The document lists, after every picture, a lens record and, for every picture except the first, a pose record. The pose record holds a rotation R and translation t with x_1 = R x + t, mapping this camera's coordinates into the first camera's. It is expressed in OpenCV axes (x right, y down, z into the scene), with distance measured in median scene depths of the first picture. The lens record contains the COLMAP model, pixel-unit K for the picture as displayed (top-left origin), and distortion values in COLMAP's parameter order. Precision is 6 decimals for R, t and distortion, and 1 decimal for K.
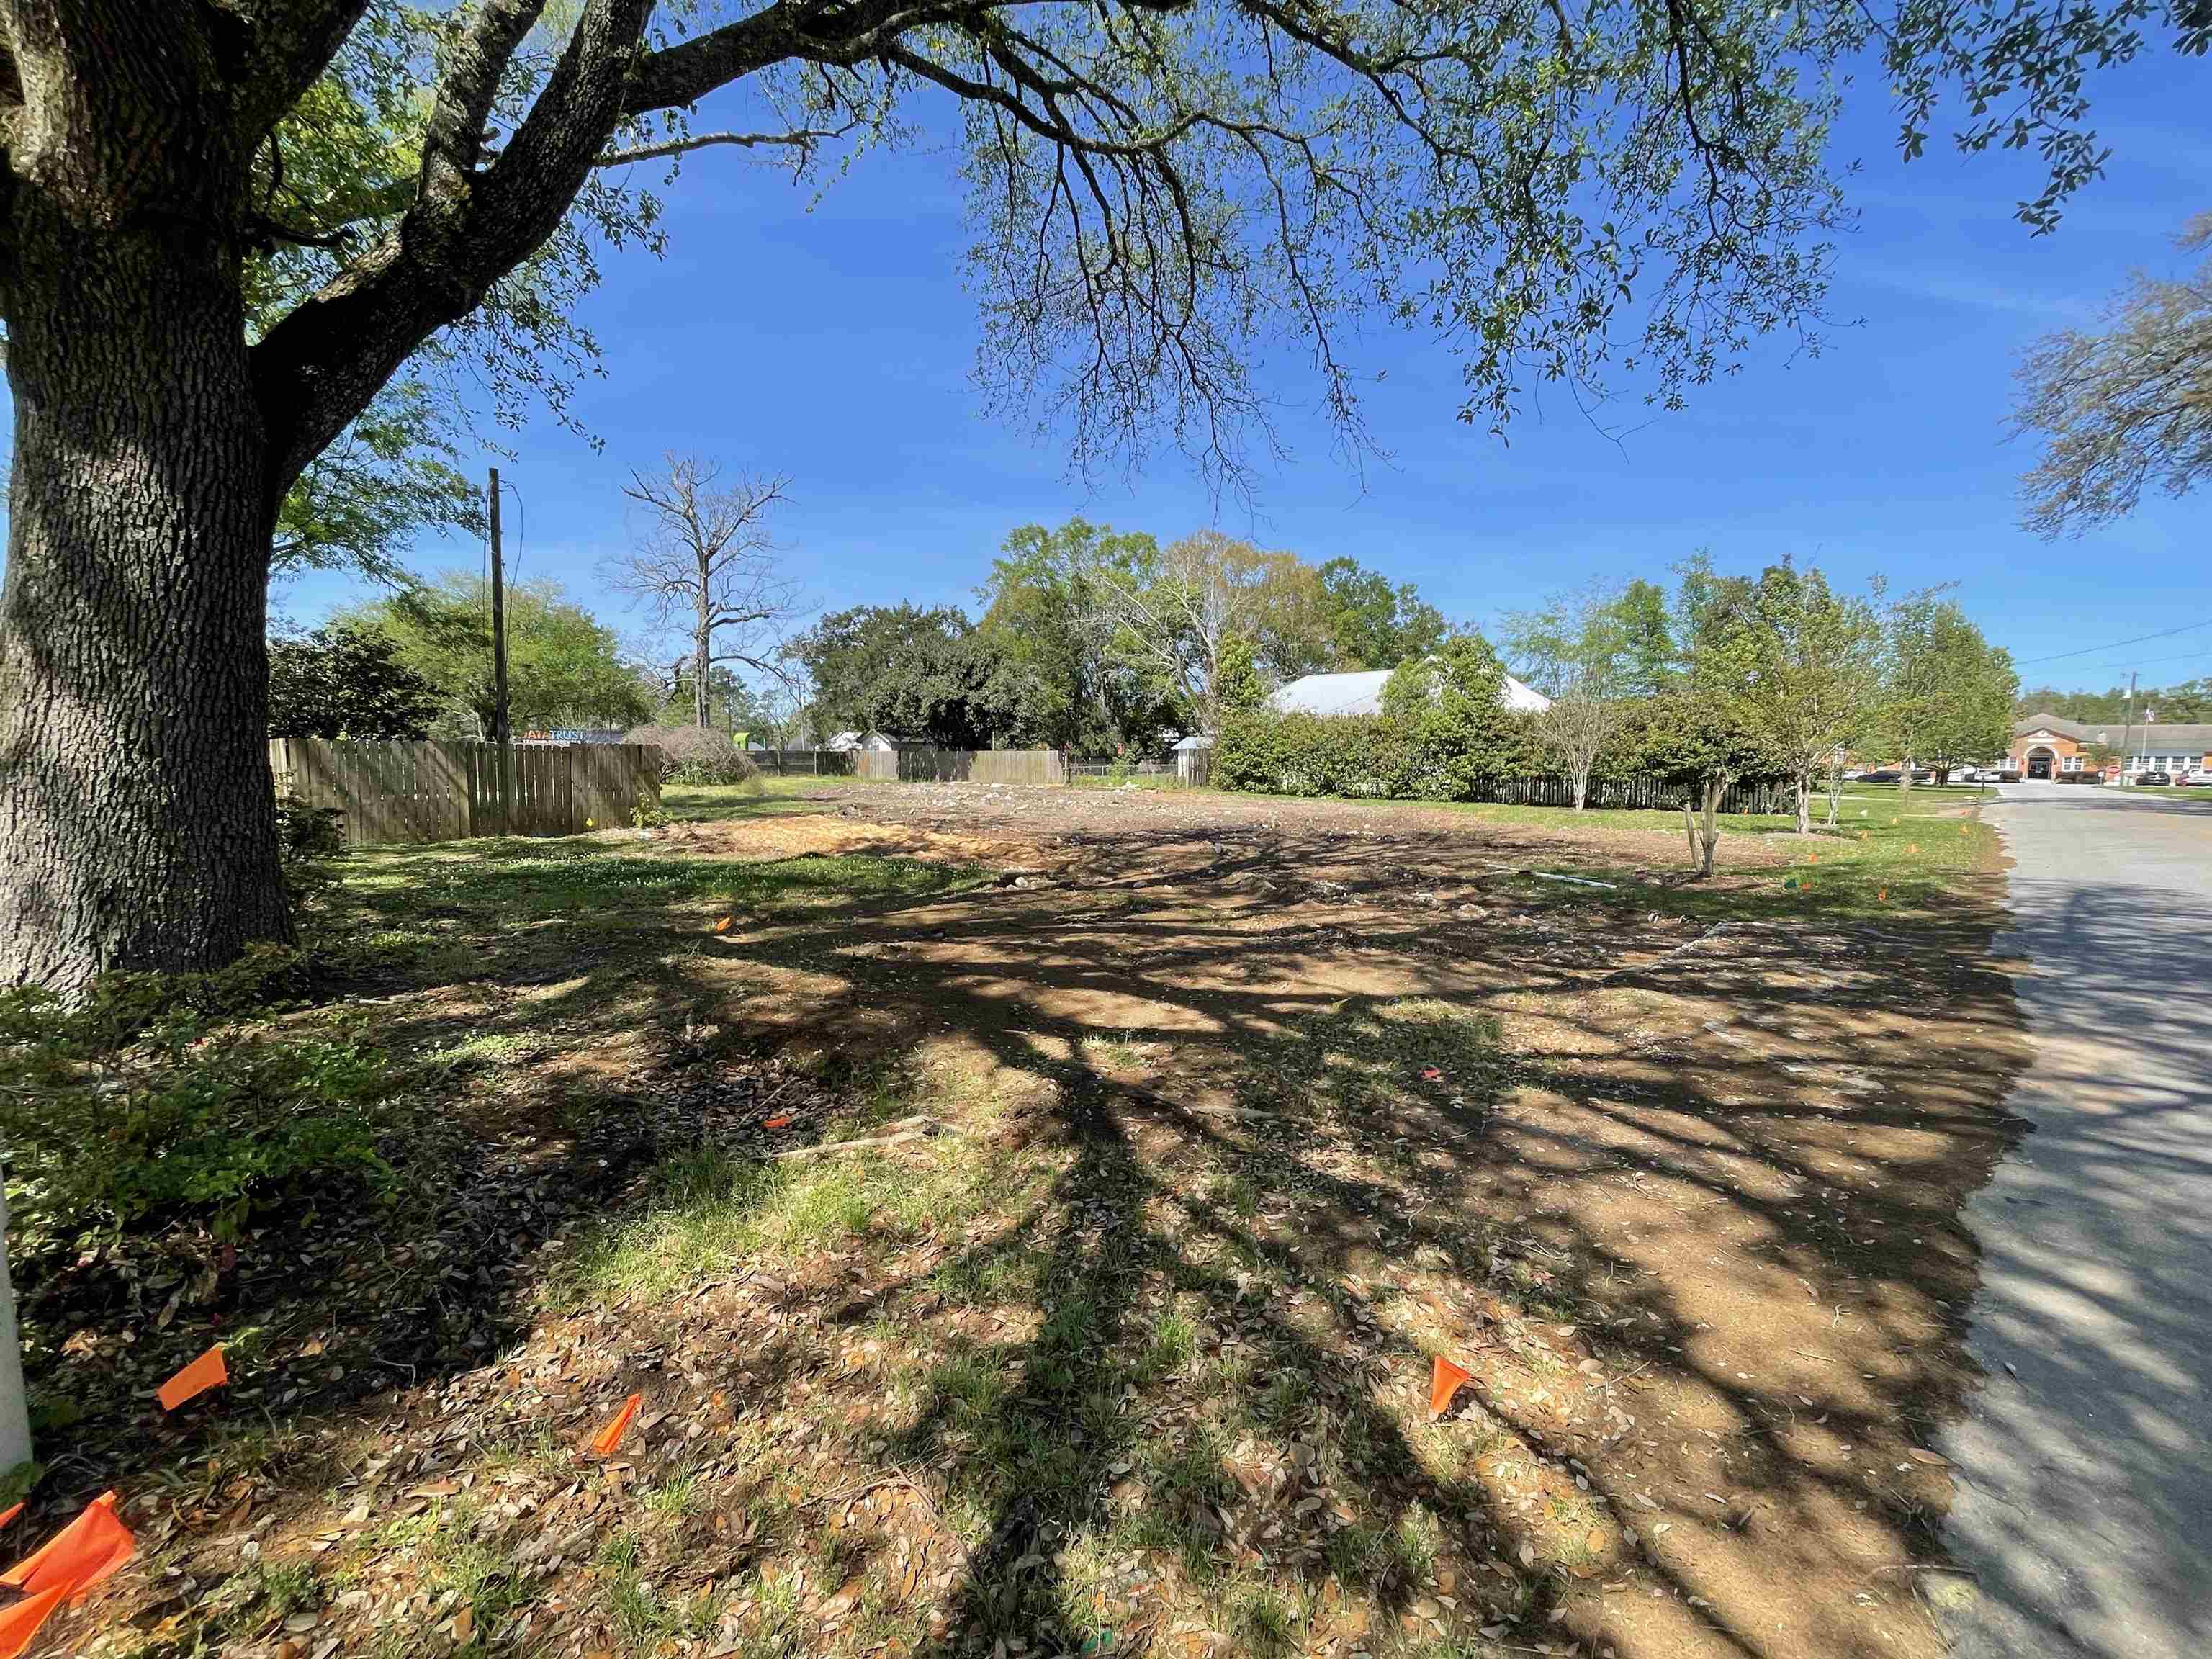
lens RADIAL K [[900.7, 0, 1097.2], [0, 900.7, 838.5], [0, 0, 1]] dist [0.016788, -0.000142]
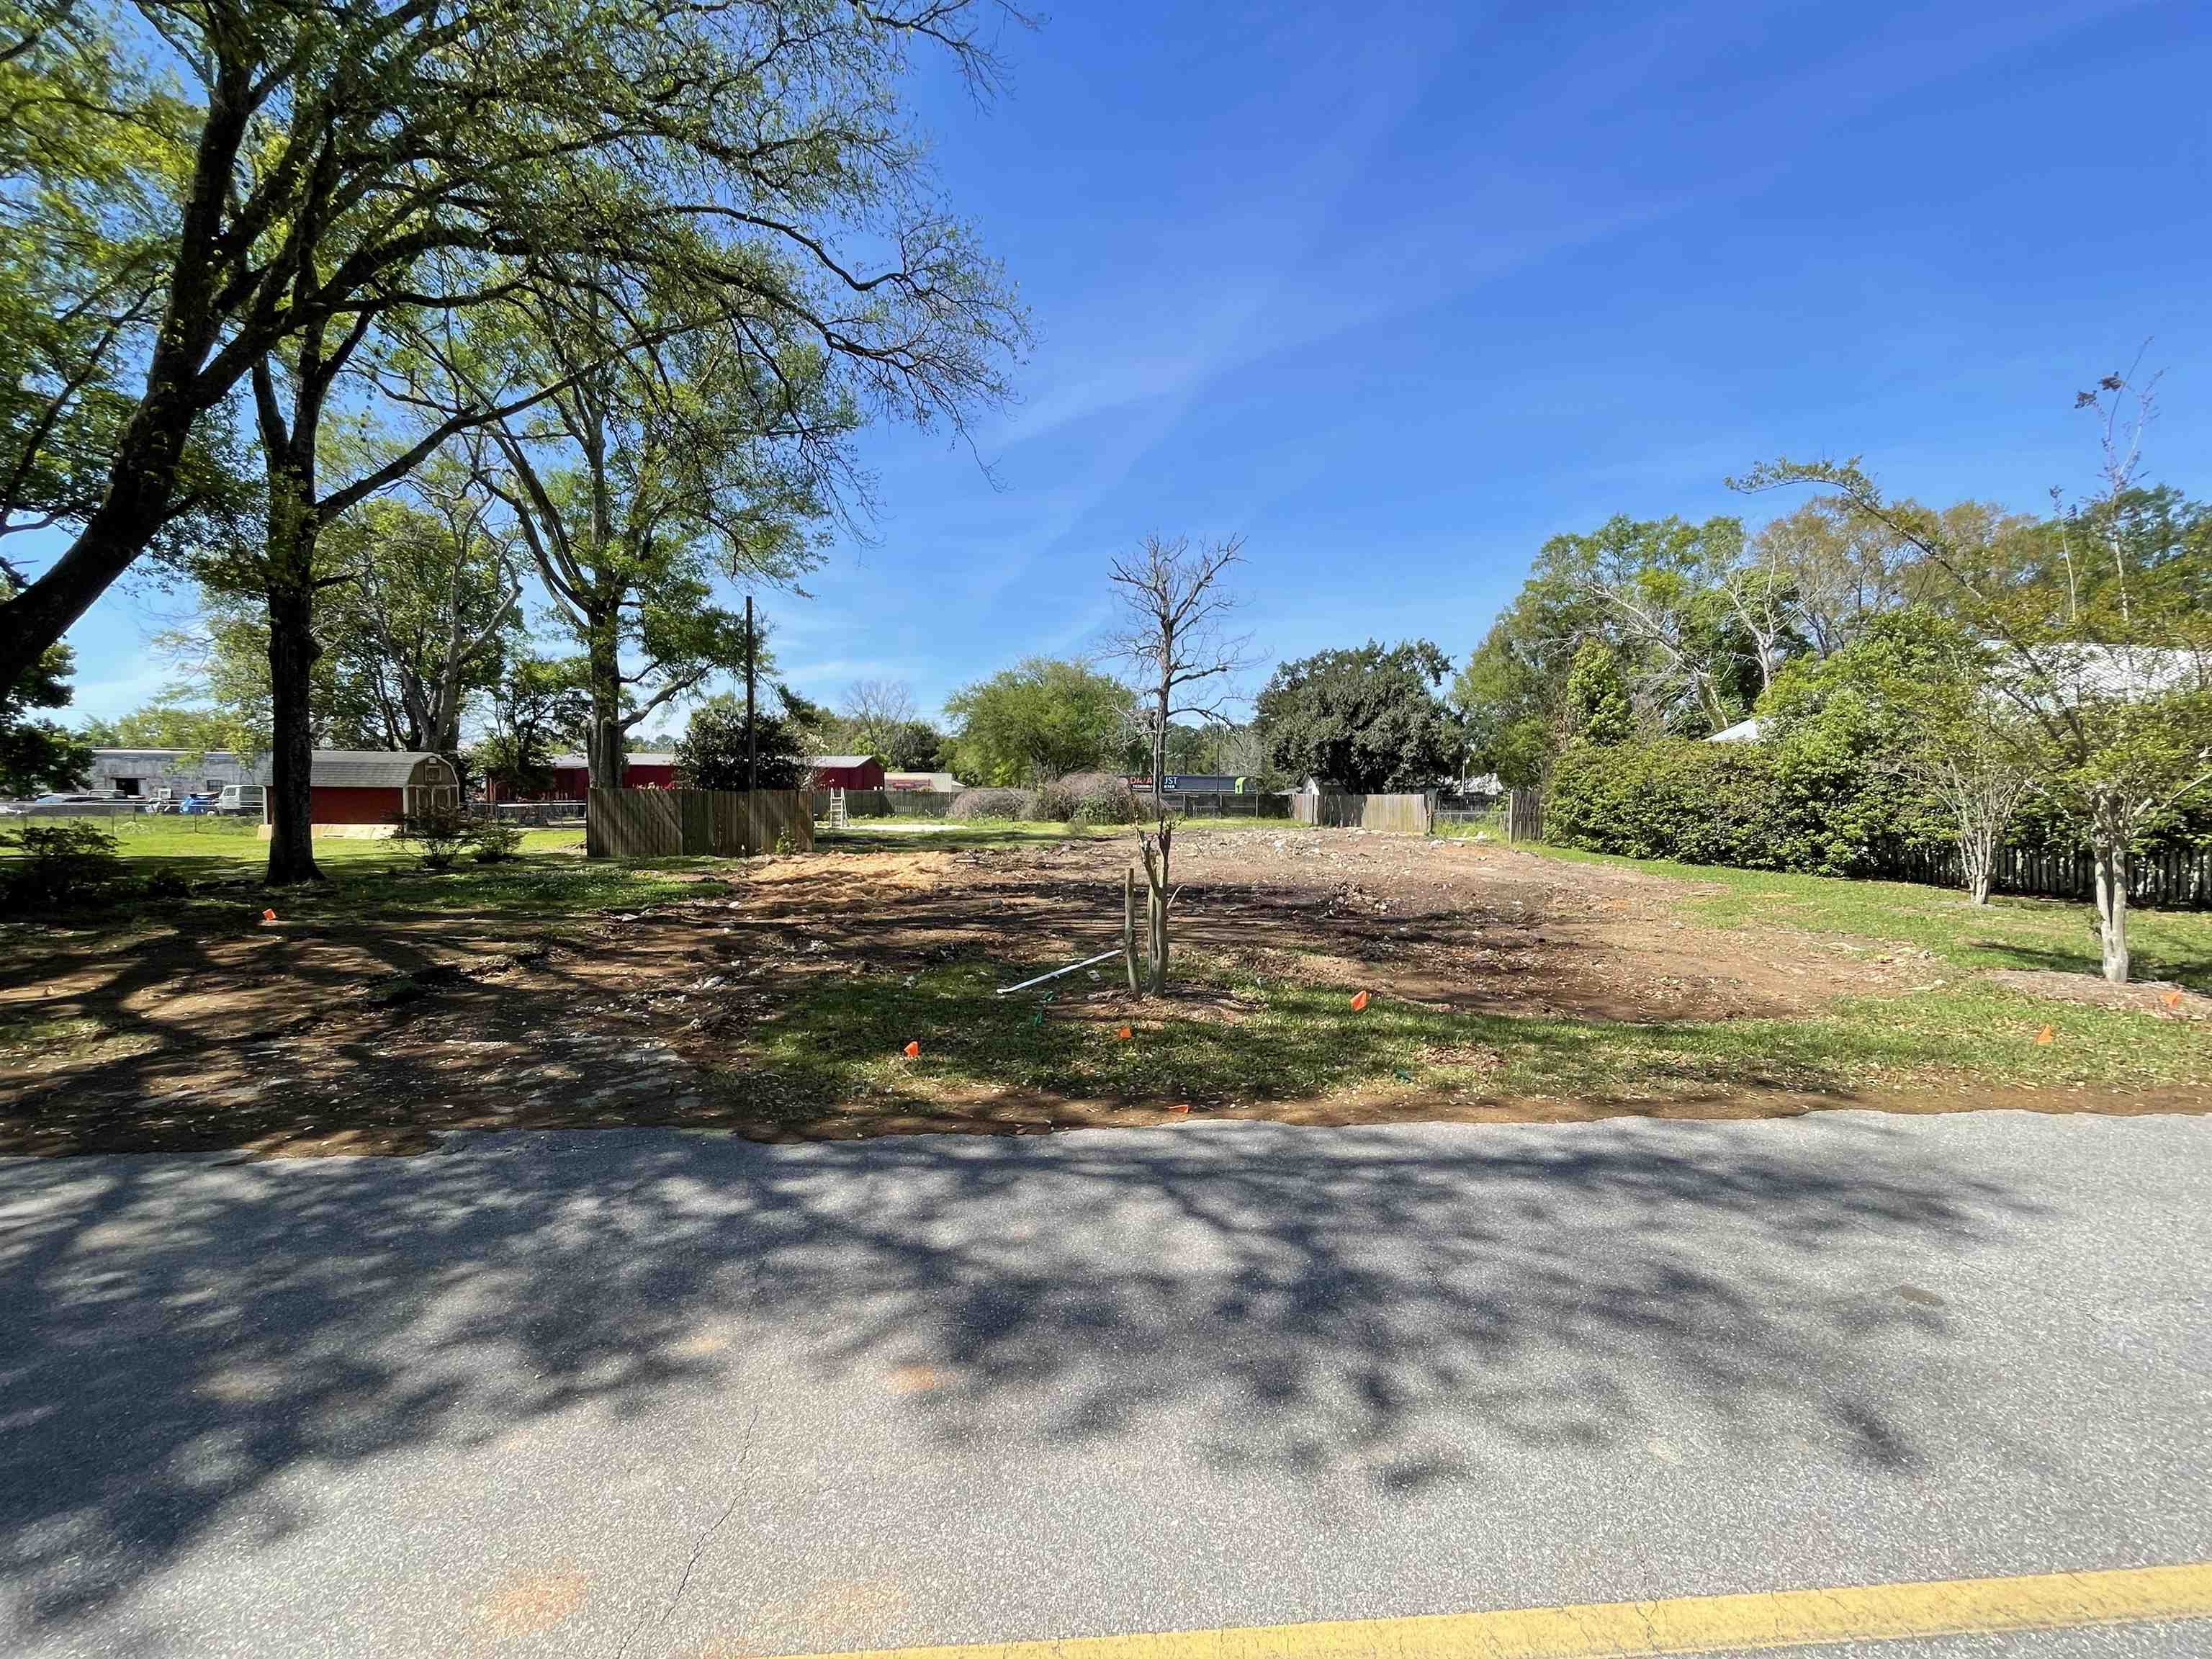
lens RADIAL K [[896.5, 0, 1105.5], [0, 896.5, 840.7], [0, 0, 1]] dist [0.026272, -0.009907]
pose [[0.764059, 0.034261, -0.644236, 0.267486], [-0.062271, 0.997843, -0.020787, -0.013541], [0.642134, 0.056000, 0.764544, 0.121547]]
